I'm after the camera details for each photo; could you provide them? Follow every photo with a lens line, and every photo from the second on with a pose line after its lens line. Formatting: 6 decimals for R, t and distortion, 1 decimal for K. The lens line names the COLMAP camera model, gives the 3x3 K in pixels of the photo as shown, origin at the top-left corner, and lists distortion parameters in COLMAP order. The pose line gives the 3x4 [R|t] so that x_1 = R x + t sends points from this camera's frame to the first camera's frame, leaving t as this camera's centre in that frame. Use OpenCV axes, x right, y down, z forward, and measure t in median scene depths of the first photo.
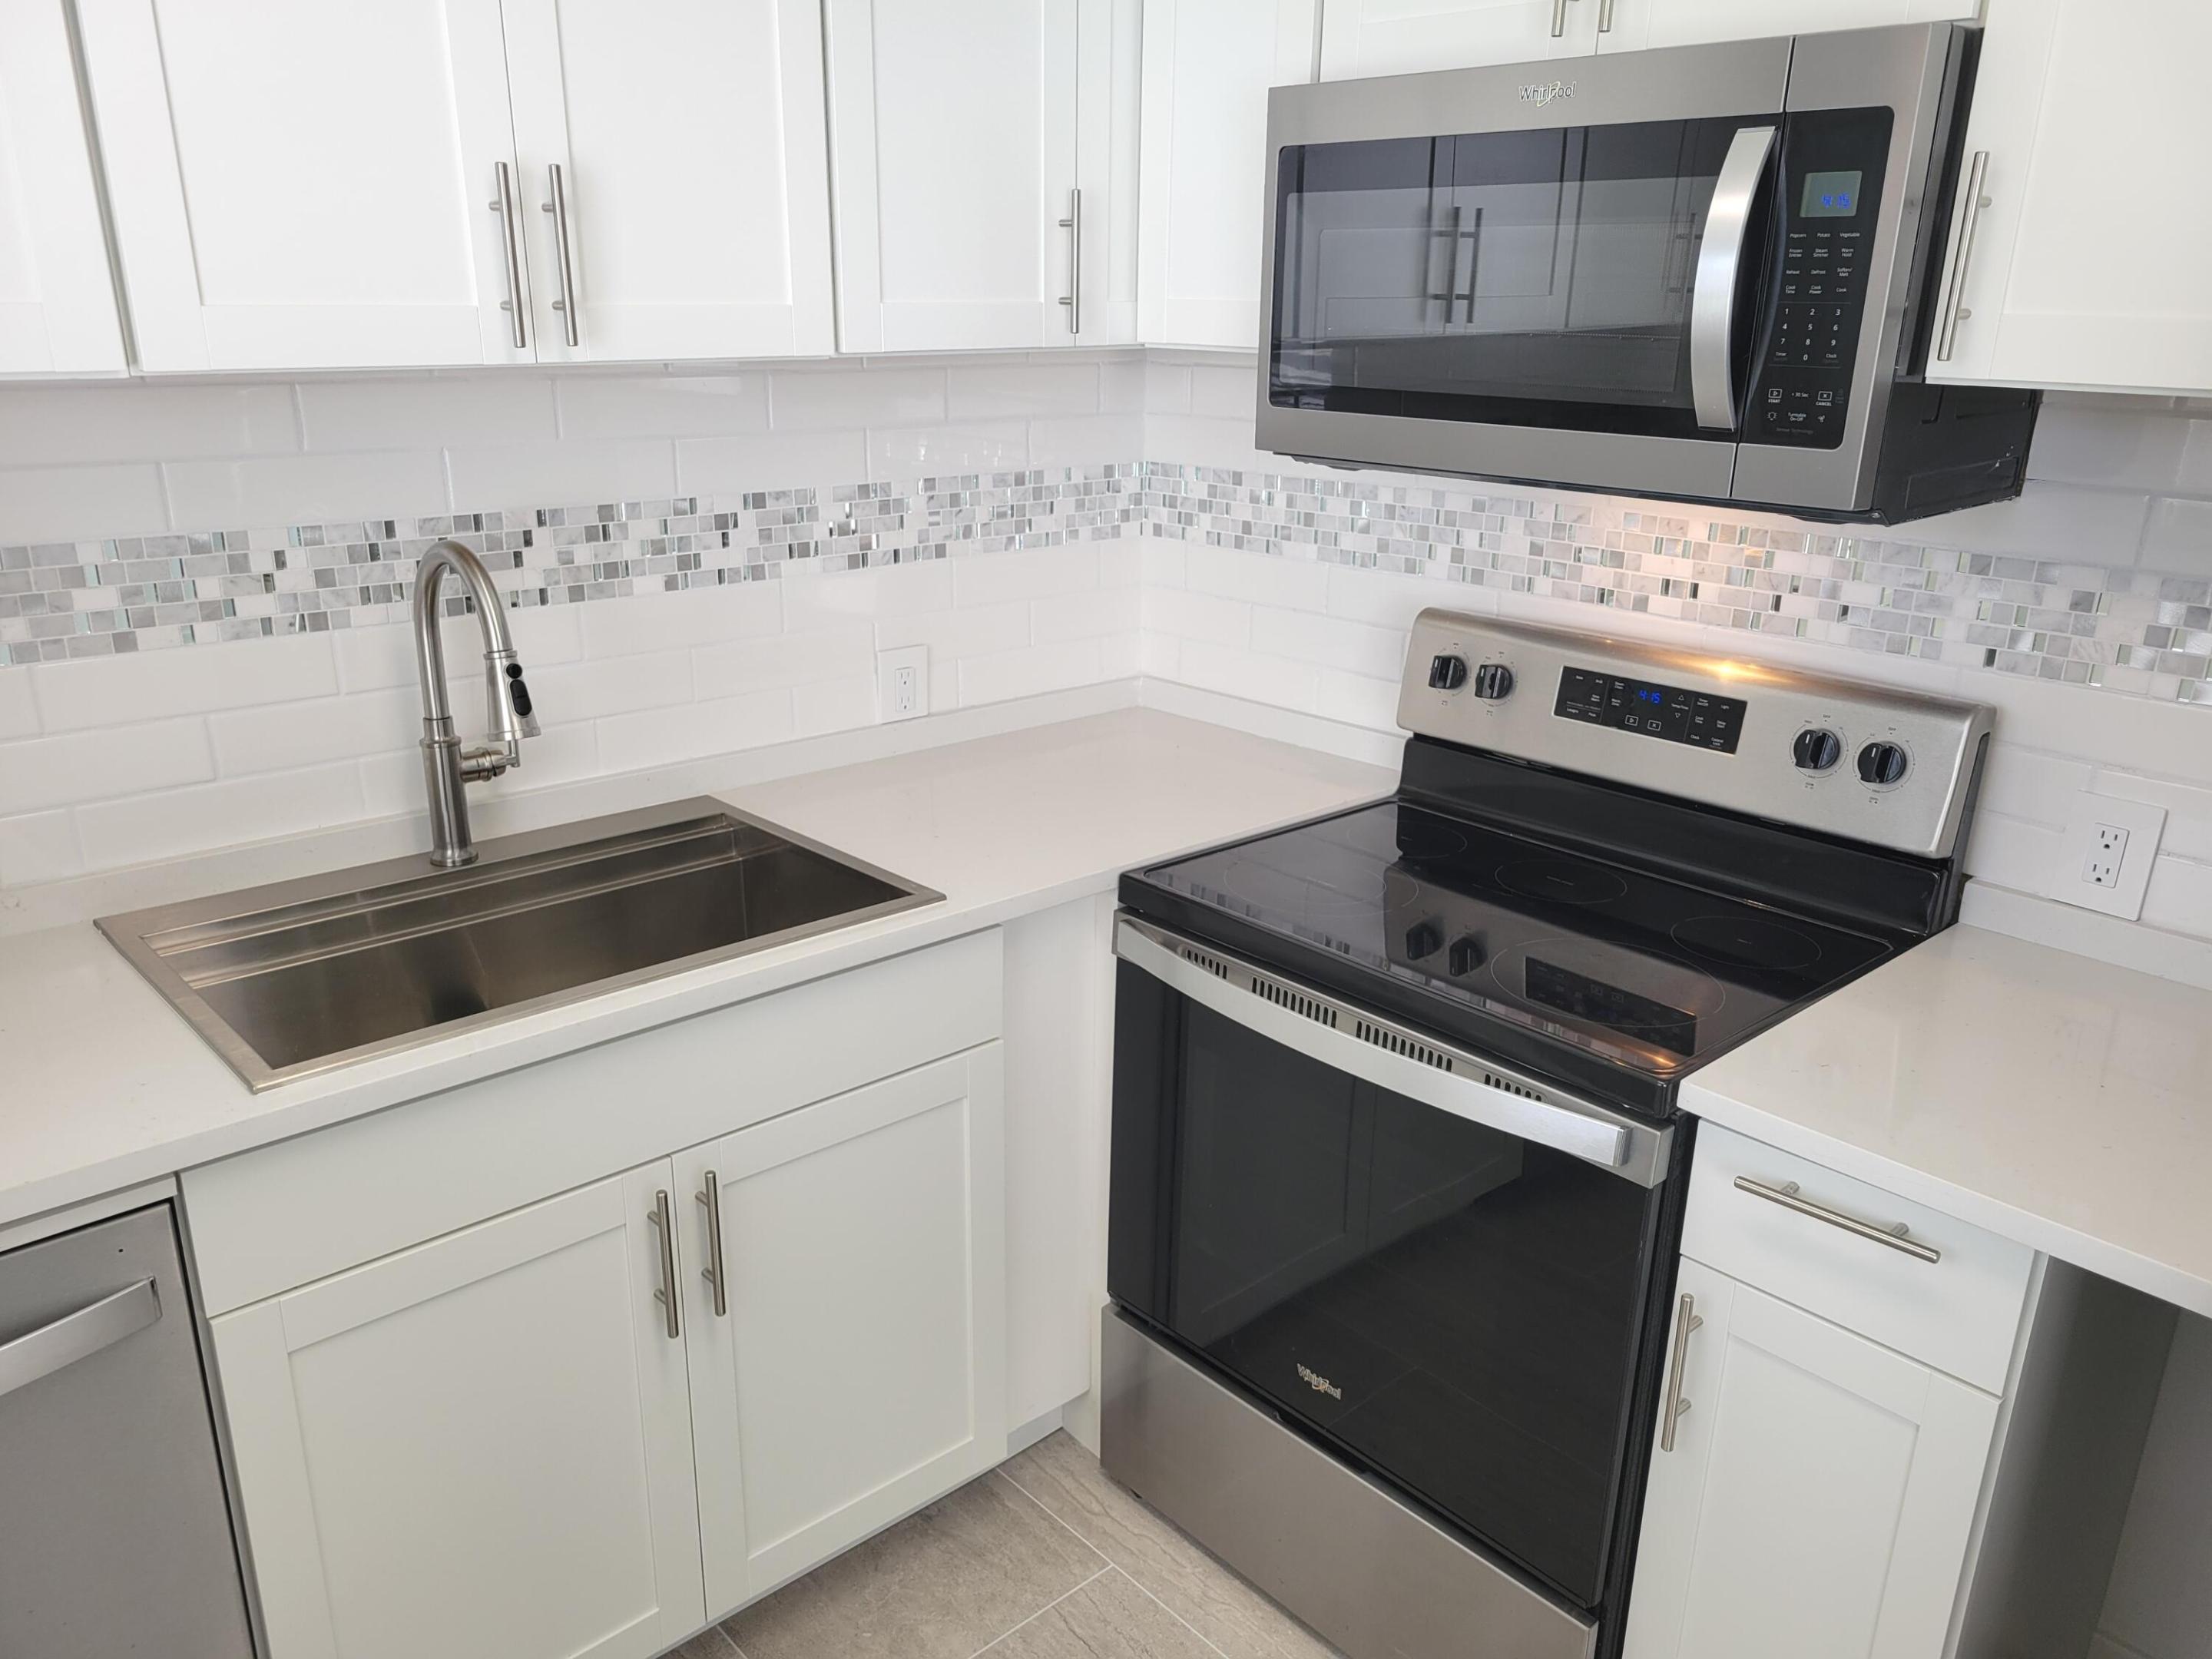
lens RADIAL K [[1685.0, 0, 1110.3], [0, 1685.0, 867.1], [0, 0, 1]] dist [0.051341, -0.037399]
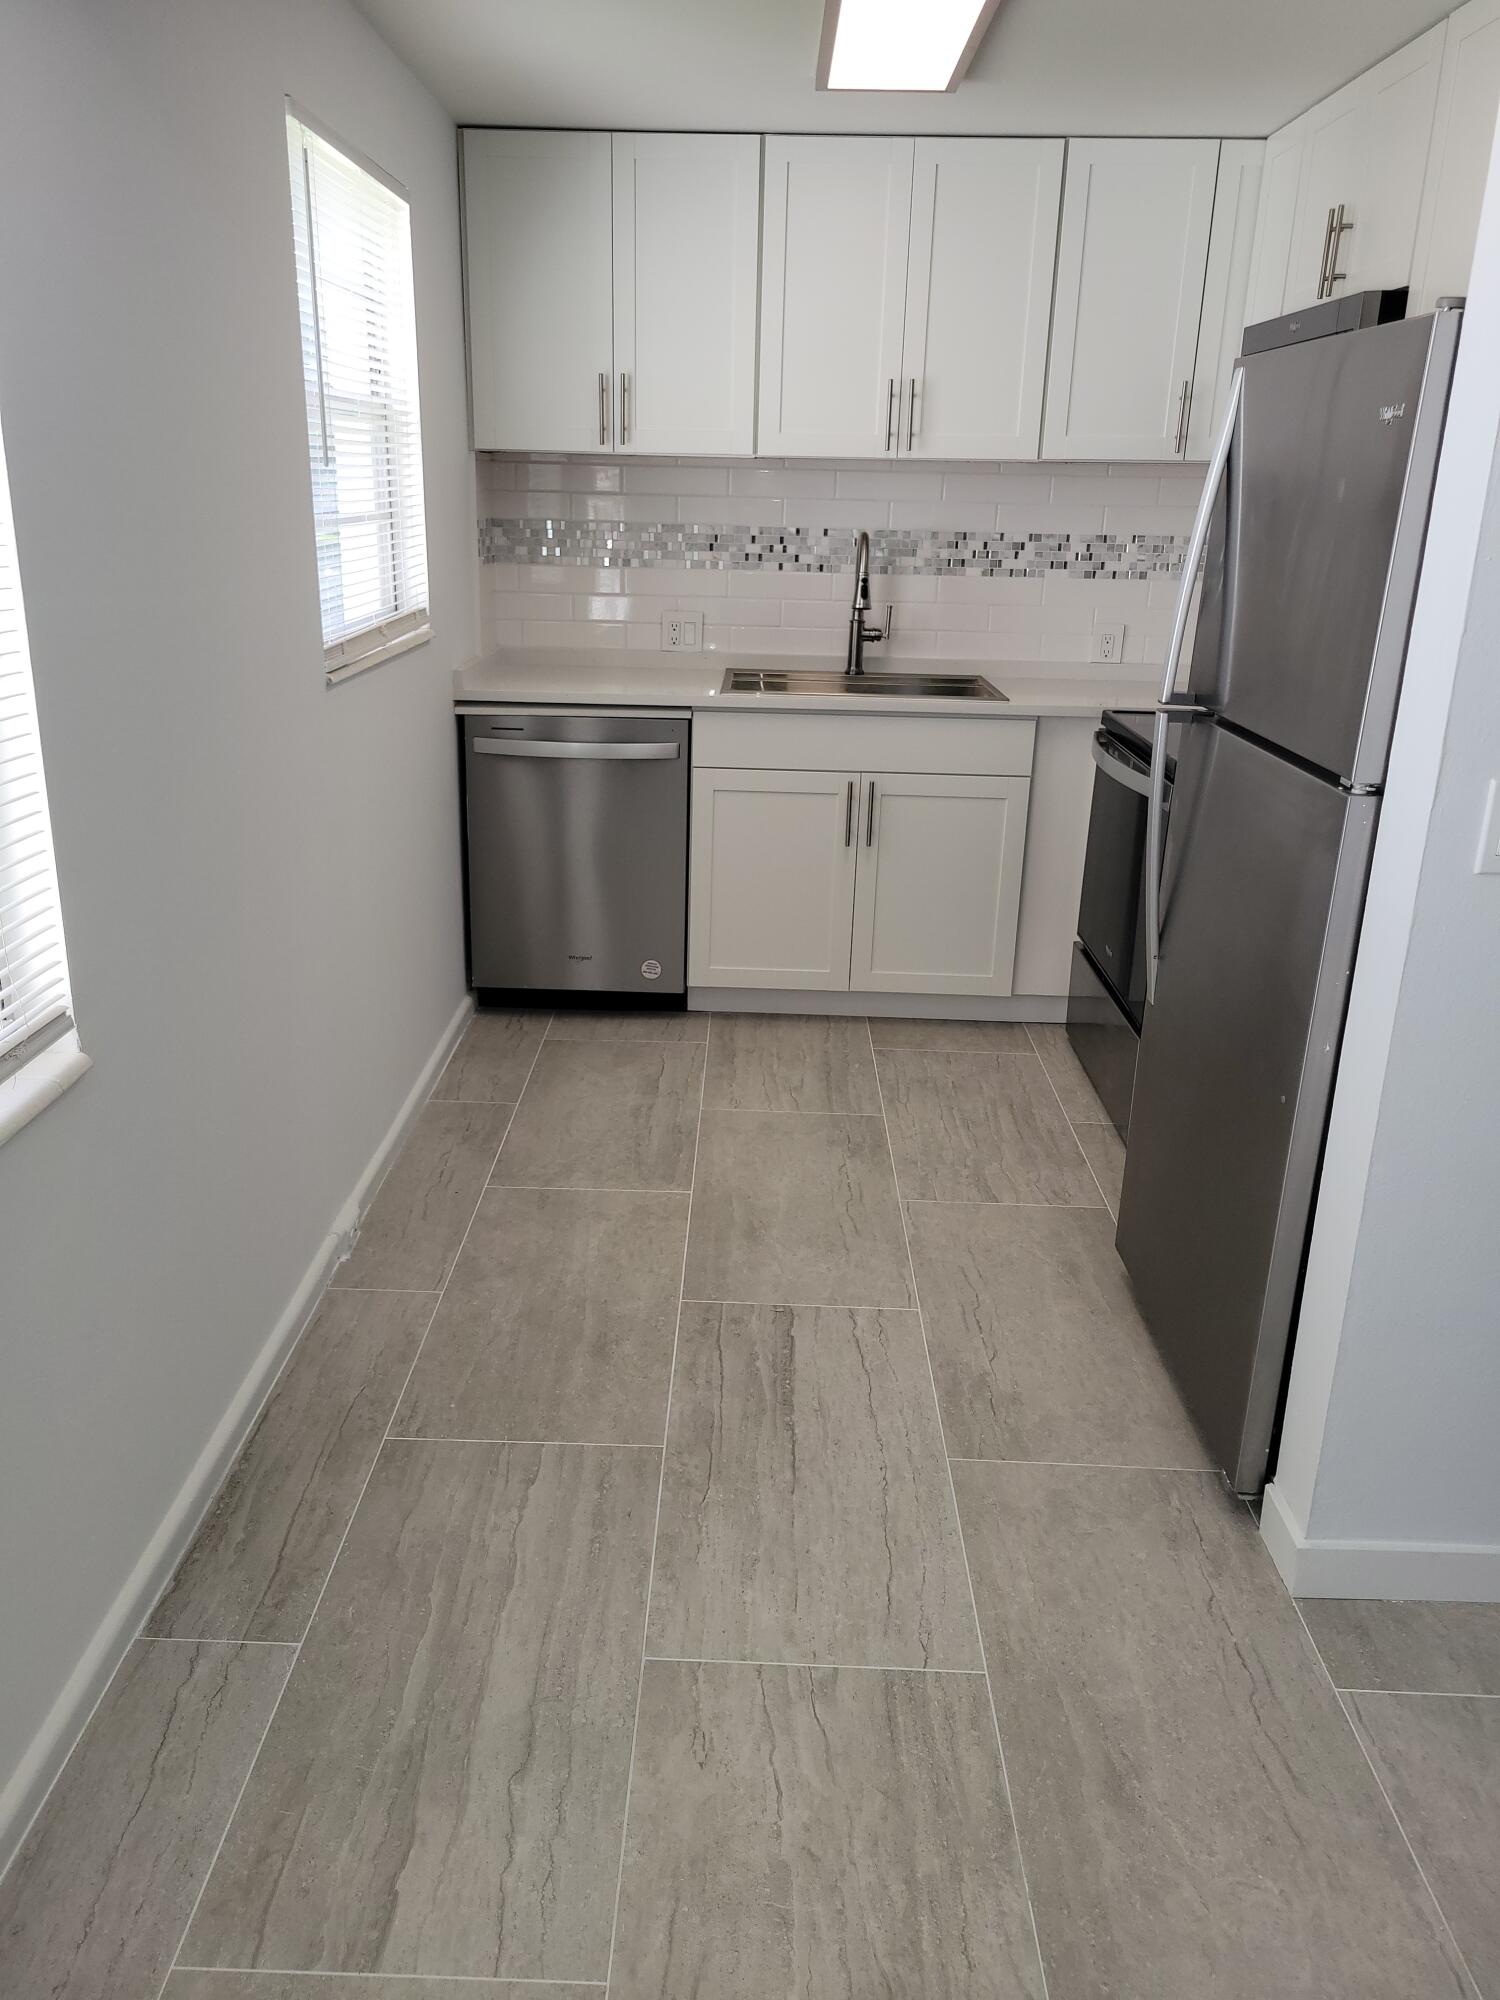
lens RADIAL K [[1525.4, 0, 717.0], [0, 1525.4, 1006.5], [0, 0, 1]] dist [0.030572, -0.000433]
pose [[0.723147, 0.231244, -0.650834, 0.958756], [-0.239887, 0.967719, 0.077294, 0.321199], [0.647698, 0.100232, 0.755276, -0.685581]]
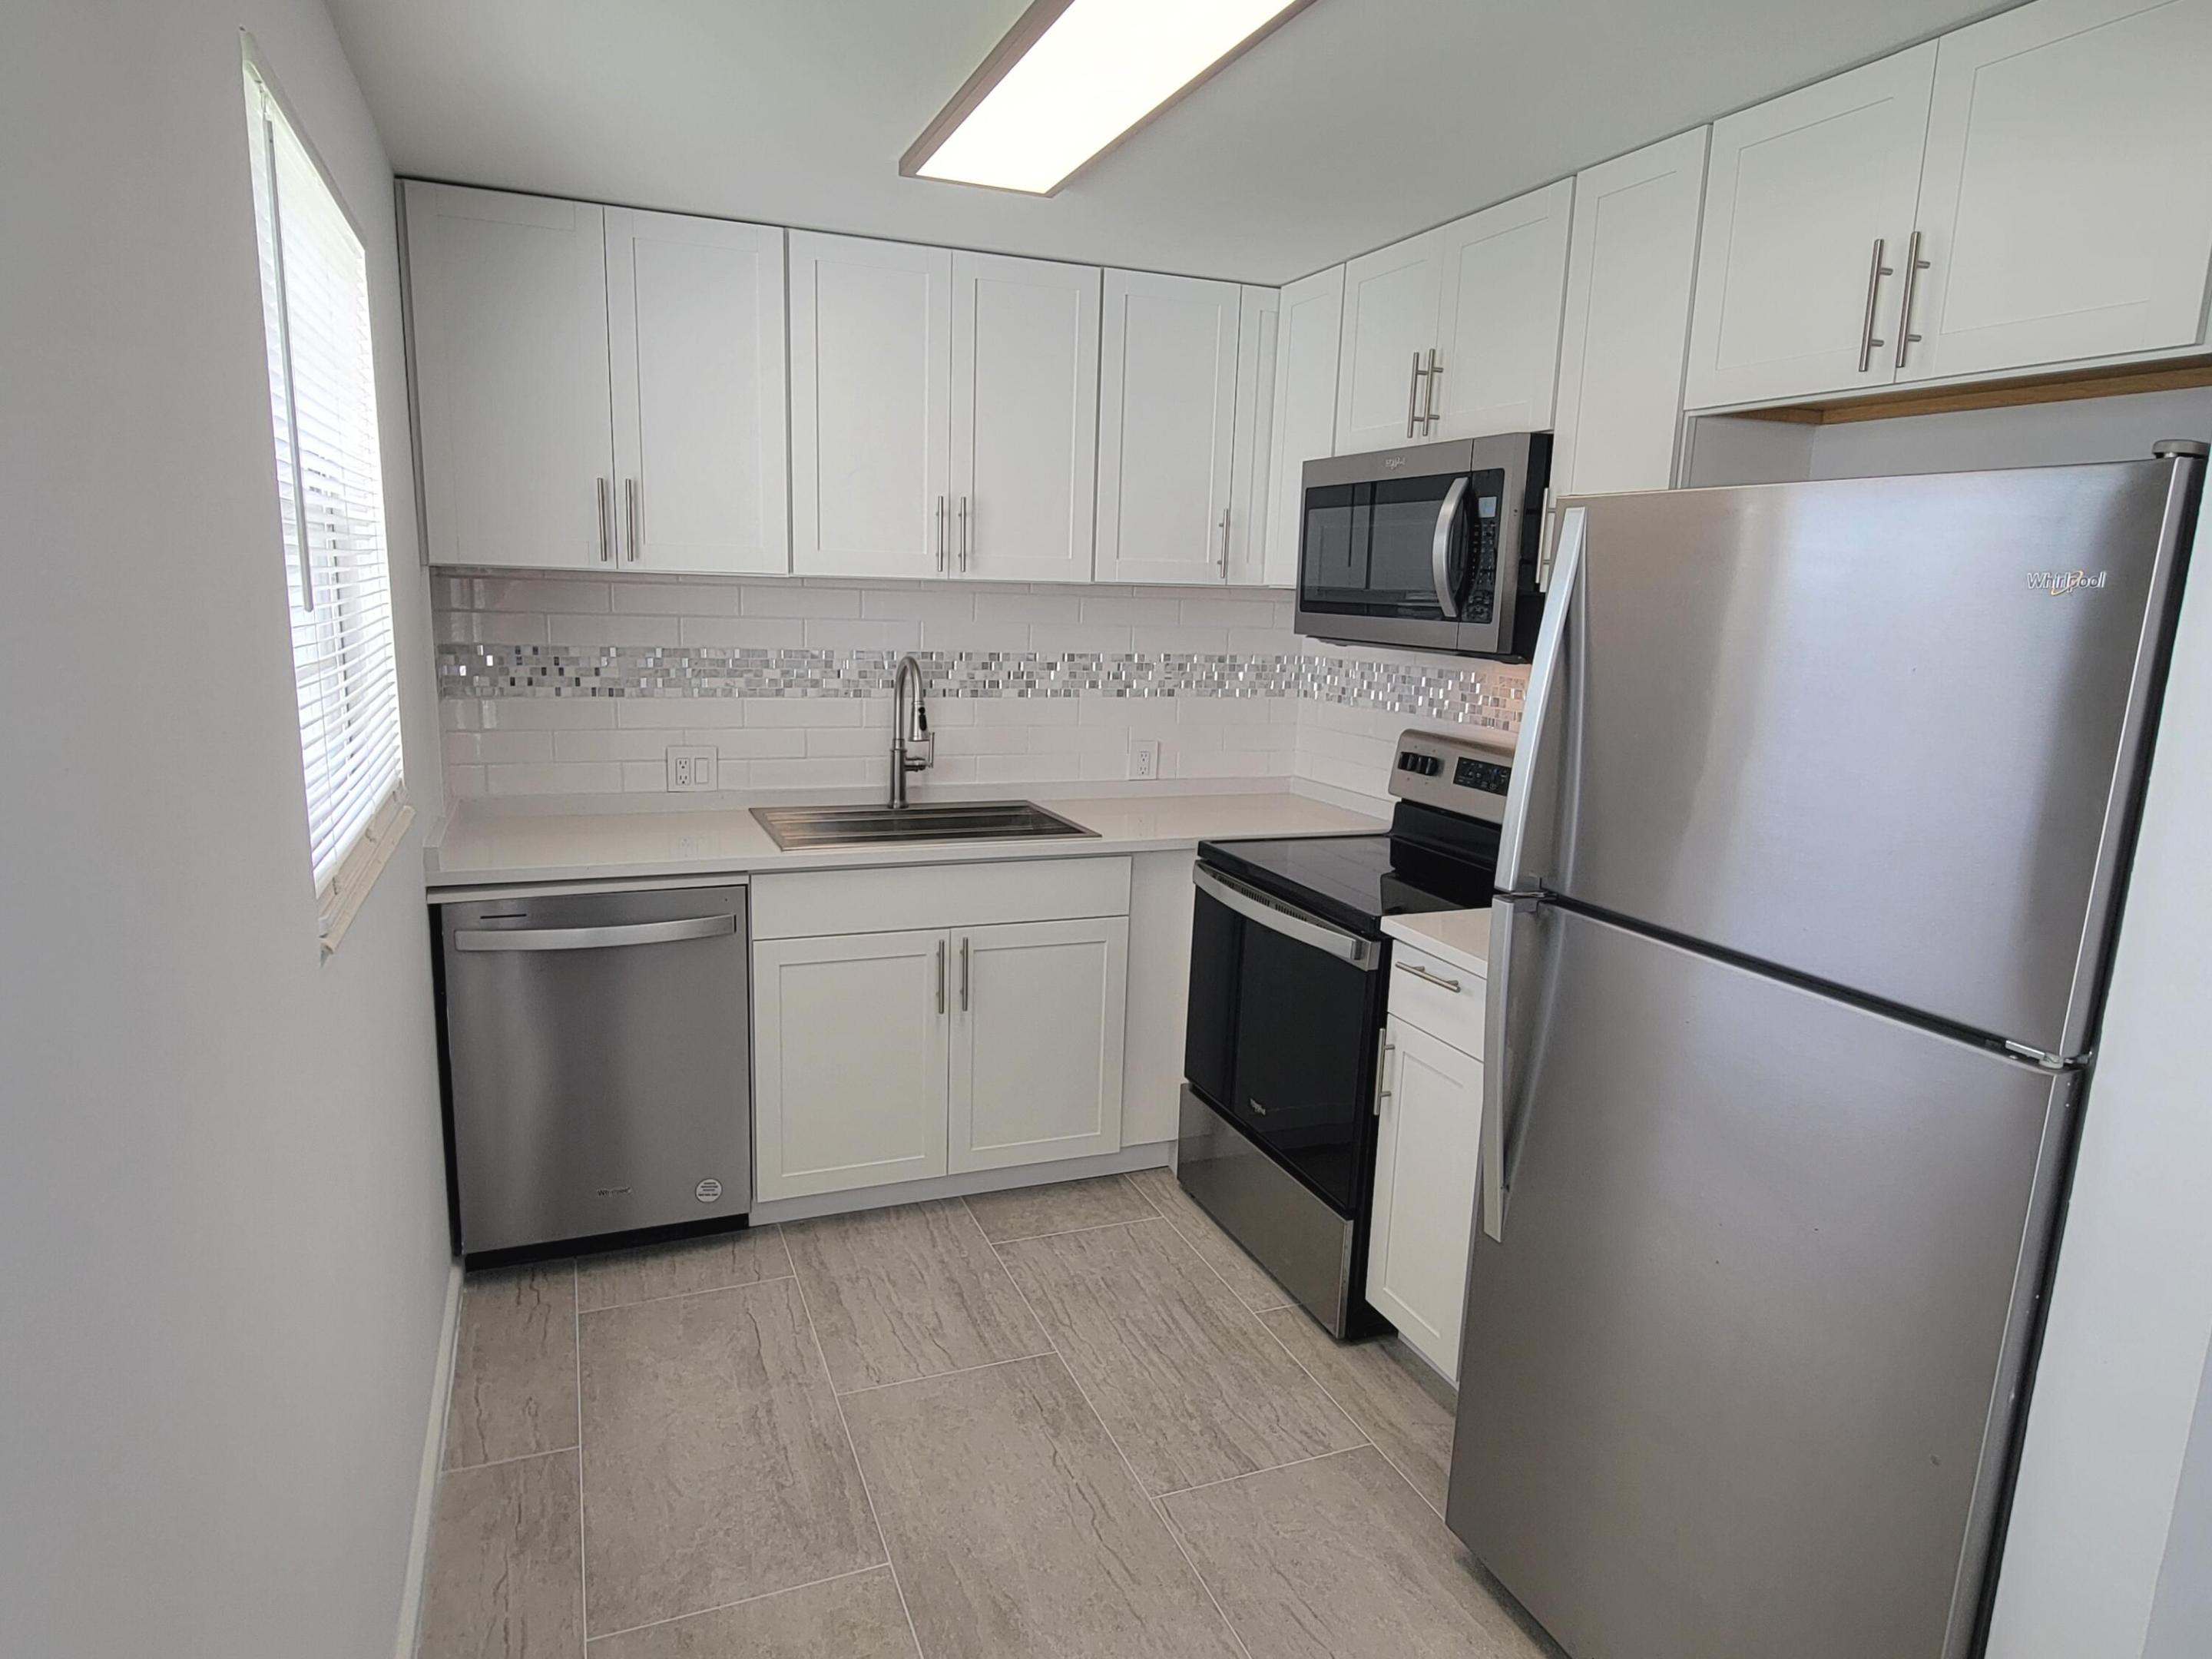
lens RADIAL K [[1317.5, 0, 1086.4], [0, 1317.5, 842.9], [0, 0, 1]] dist [0.002674, -0.002362]
pose [[0.937125, 0.085144, -0.338449, 0.393966], [-0.133658, 0.983404, -0.122686, 0.208084], [0.322386, 0.160209, 0.932953, -0.456982]]
